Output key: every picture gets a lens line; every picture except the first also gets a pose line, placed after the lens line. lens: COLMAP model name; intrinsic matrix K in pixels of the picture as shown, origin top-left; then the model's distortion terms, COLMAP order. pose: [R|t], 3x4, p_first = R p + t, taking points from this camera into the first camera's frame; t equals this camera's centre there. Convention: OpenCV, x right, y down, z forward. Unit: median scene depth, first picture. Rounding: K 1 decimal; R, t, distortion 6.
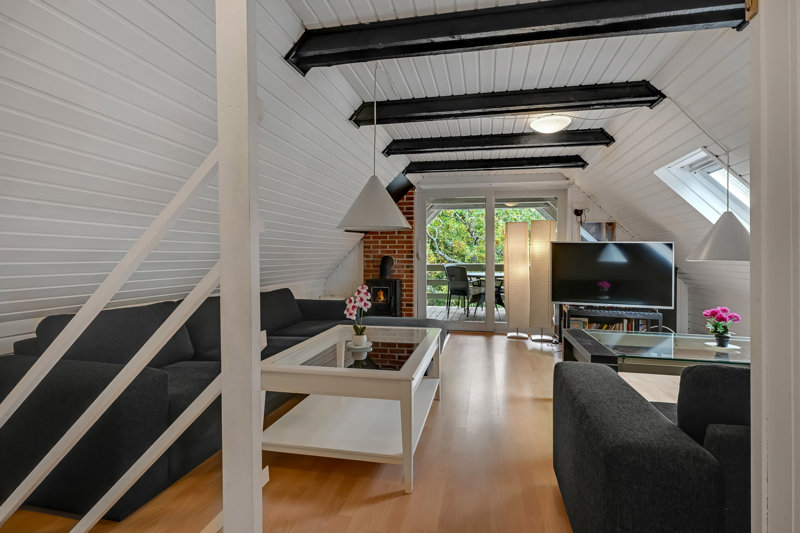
lens RADIAL K [[407.3, 0, 399.7], [0, 407.3, 263.3], [0, 0, 1]] dist [-0.005060, 0.000673]
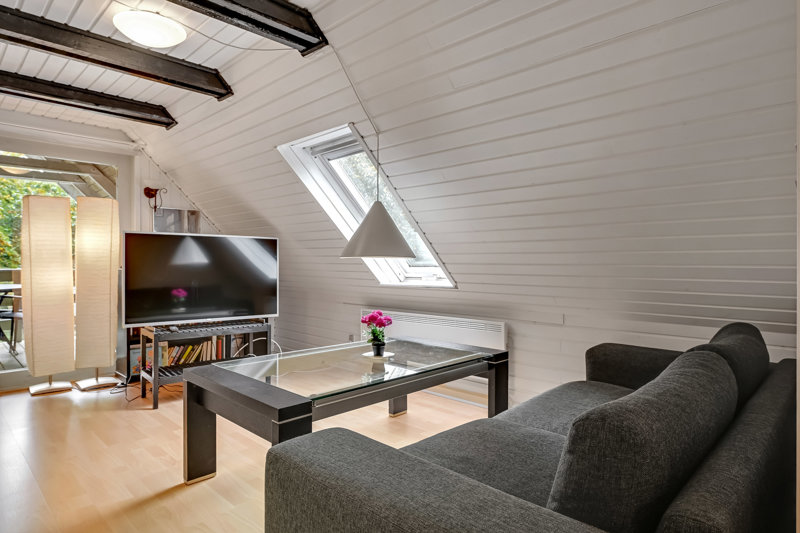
lens RADIAL K [[464.0, 0, 401.4], [0, 464.0, 264.6], [0, 0, 1]] dist [0.003528, 0.002313]
pose [[0.536648, -0.008923, 0.843759, -0.008628], [0.014324, 0.999896, 0.001464, 0.005364], [-0.843684, 0.011301, 0.536720, 0.243332]]
